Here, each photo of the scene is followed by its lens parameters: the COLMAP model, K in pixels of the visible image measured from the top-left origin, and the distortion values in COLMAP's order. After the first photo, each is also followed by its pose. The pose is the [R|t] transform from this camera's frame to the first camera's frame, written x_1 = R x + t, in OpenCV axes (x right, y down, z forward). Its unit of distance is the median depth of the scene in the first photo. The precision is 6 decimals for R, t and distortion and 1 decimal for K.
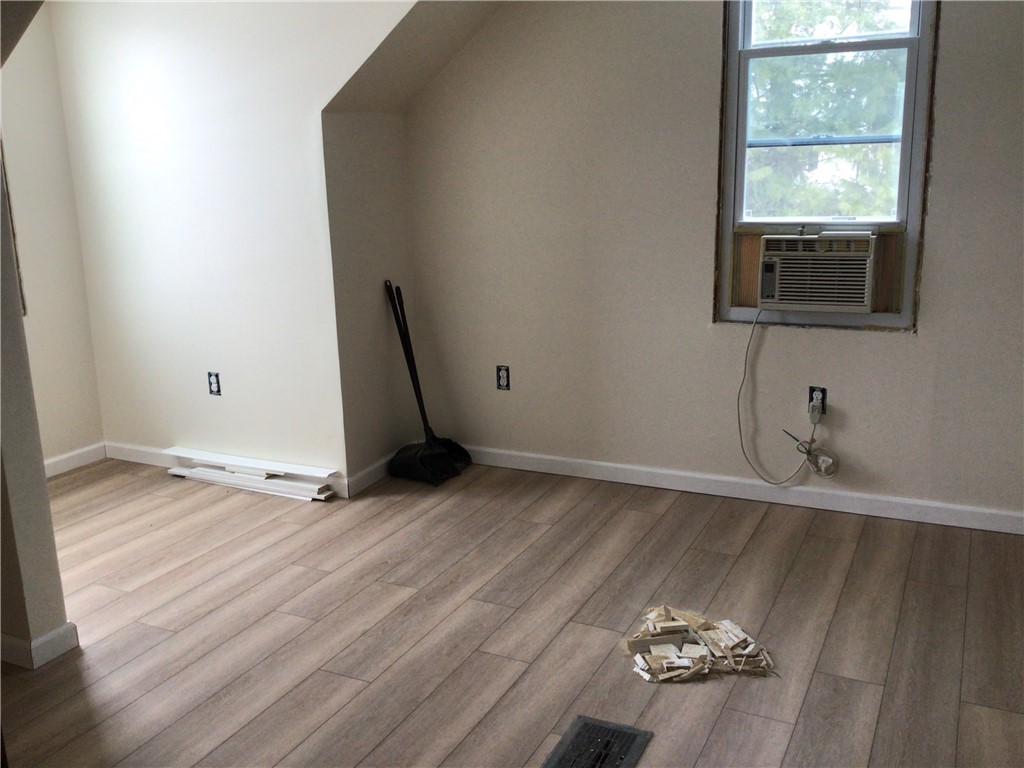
lens RADIAL K [[919.0, 0, 503.5], [0, 919.0, 385.2], [0, 0, 1]] dist [0.032547, -0.037156]
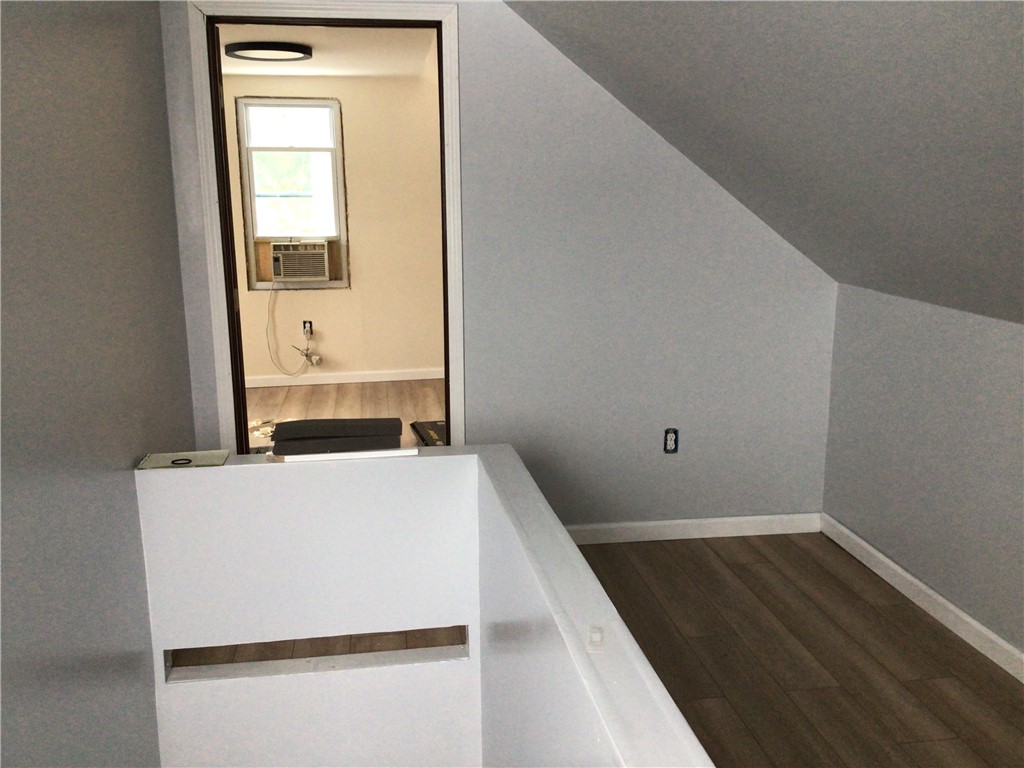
lens RADIAL K [[919.0, 0, 514.4], [0, 919.0, 388.8], [0, 0, 1]] dist [0.032547, -0.037156]
pose [[0.806809, -0.090855, 0.583785, -0.454031], [0.119700, 0.992750, -0.010927, 0.218892], [-0.578560, 0.078696, 0.811835, -0.817816]]
